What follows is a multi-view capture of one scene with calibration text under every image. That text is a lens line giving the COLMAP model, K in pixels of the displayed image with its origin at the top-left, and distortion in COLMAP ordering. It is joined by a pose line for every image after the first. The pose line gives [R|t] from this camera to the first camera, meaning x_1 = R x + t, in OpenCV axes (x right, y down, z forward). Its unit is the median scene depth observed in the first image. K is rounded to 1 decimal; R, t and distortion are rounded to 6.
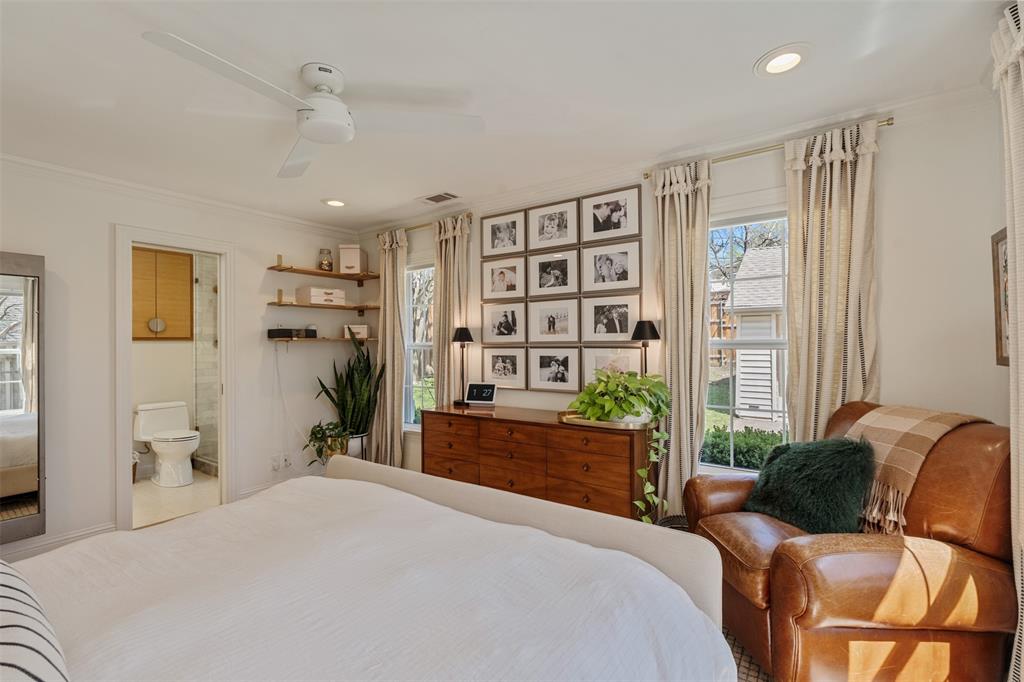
lens RADIAL K [[441.2, 0, 512.0], [0, 441.2, 341.0], [0, 0, 1]] dist [-0.000847, 0.000040]
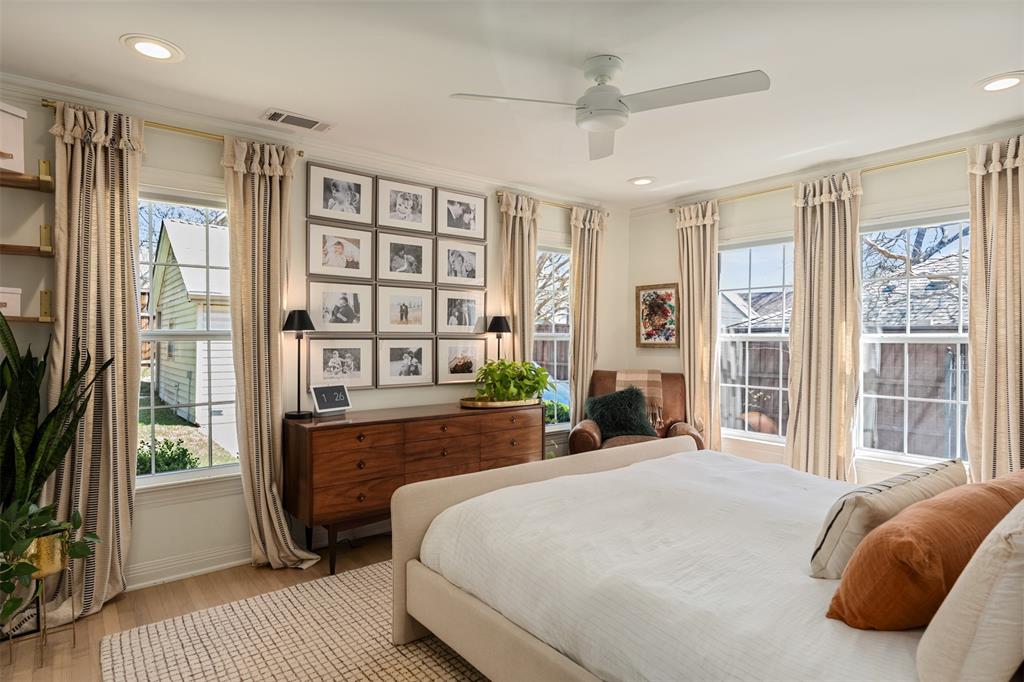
lens RADIAL K [[556.6, 0, 512.0], [0, 556.6, 341.0], [0, 0, 1]] dist [0.001094, 0.000510]
pose [[0.306849, -0.000673, 0.951758, -0.948610], [-0.014532, 0.999880, 0.005392, 0.010286], [-0.951647, -0.015486, 0.306803, 0.433982]]
